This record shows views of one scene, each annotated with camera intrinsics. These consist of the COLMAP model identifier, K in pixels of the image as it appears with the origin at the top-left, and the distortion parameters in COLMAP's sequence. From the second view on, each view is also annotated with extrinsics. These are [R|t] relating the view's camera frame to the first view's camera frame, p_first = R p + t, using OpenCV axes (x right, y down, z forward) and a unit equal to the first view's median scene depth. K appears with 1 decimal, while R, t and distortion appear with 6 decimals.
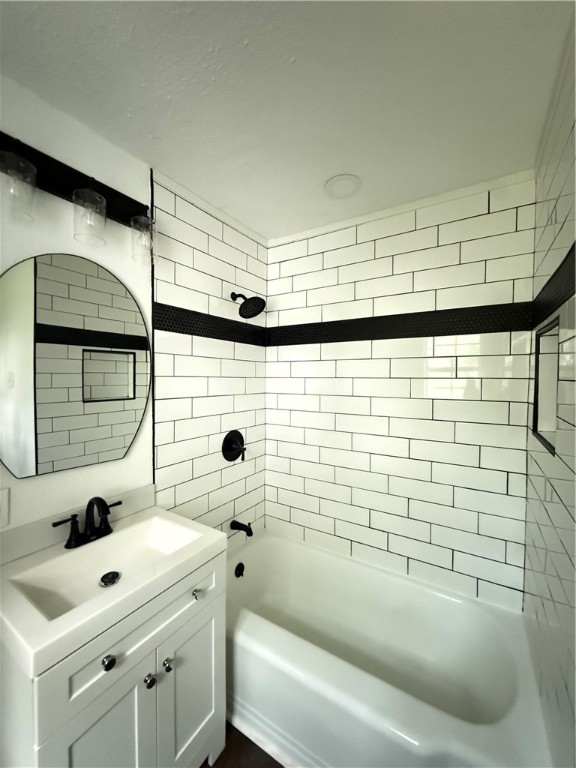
lens RADIAL K [[306.0, 0, 286.5], [0, 306.0, 382.9], [0, 0, 1]] dist [0.000488, -0.000134]
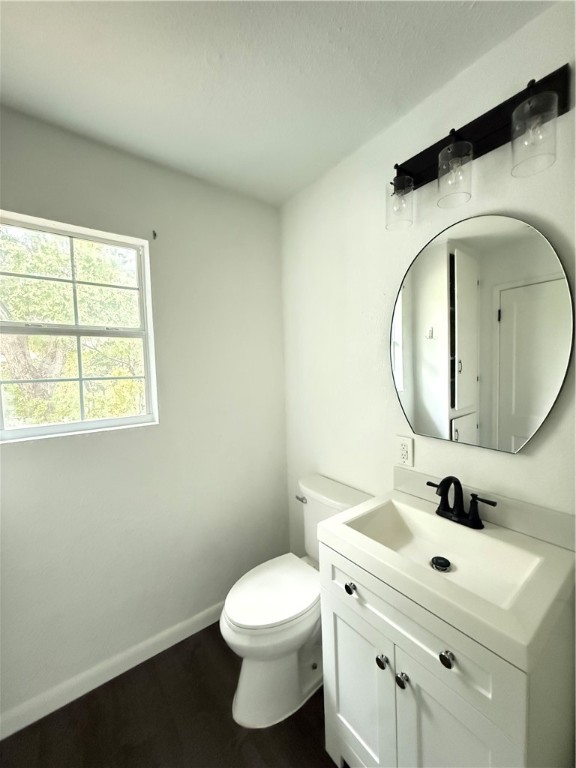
lens RADIAL K [[306.0, 0, 286.5], [0, 306.0, 382.9], [0, 0, 1]] dist [0.000488, -0.000134]
pose [[-0.355316, 0.049783, -0.933420, 0.443627], [-0.001039, 0.998559, 0.053653, 0.037413], [0.934746, 0.020034, -0.354752, 0.890604]]
